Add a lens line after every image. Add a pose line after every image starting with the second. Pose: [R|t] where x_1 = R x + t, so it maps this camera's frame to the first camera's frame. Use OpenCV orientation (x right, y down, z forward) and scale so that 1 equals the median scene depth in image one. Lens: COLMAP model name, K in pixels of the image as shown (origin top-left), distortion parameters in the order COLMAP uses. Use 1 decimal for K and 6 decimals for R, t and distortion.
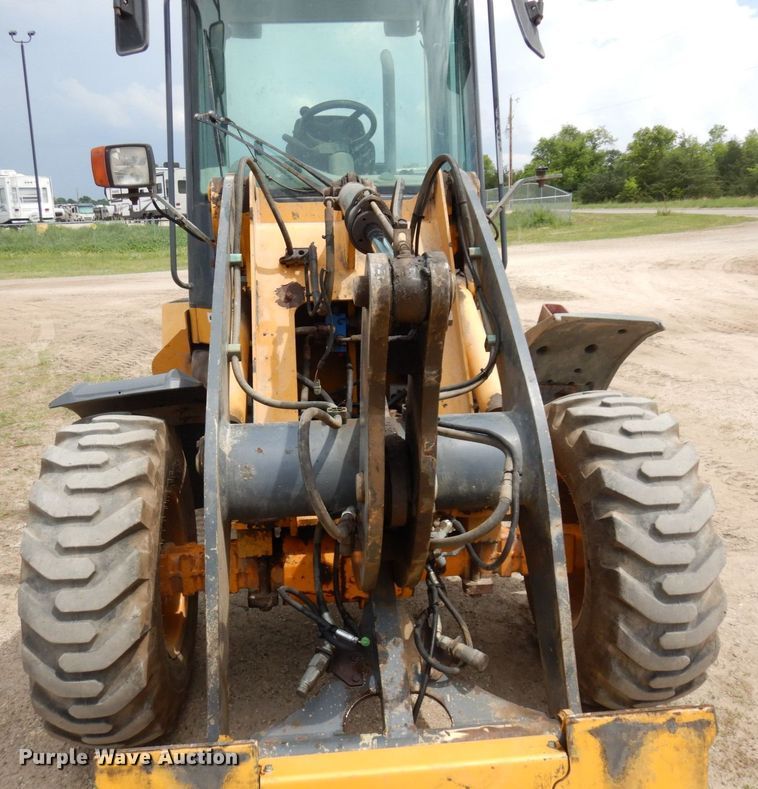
lens RADIAL K [[746.7, 0, 373.0], [0, 746.7, 407.1], [0, 0, 1]] dist [0.004231, -0.013291]
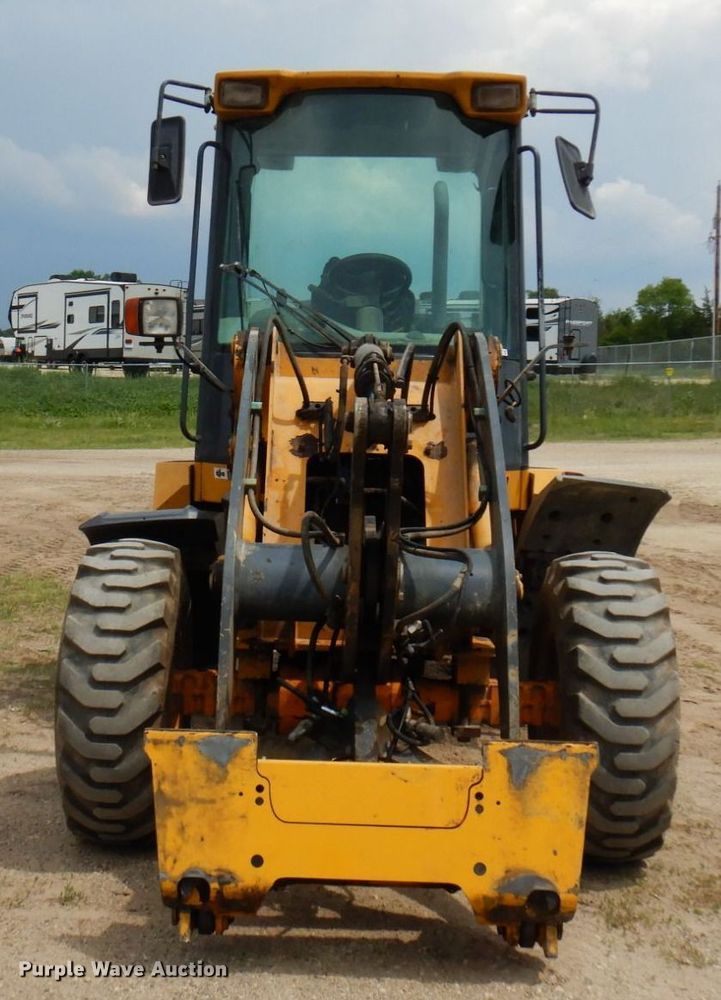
lens RADIAL K [[1457.2, 0, 360.5], [0, 1457.2, 500.0], [0, 0, 1]] dist [-0.014019, -0.022050]
pose [[0.995888, 0.054394, -0.072450, 0.114847], [-0.065508, 0.984757, -0.161126, 0.239642], [0.062582, 0.165210, 0.984271, -0.947103]]
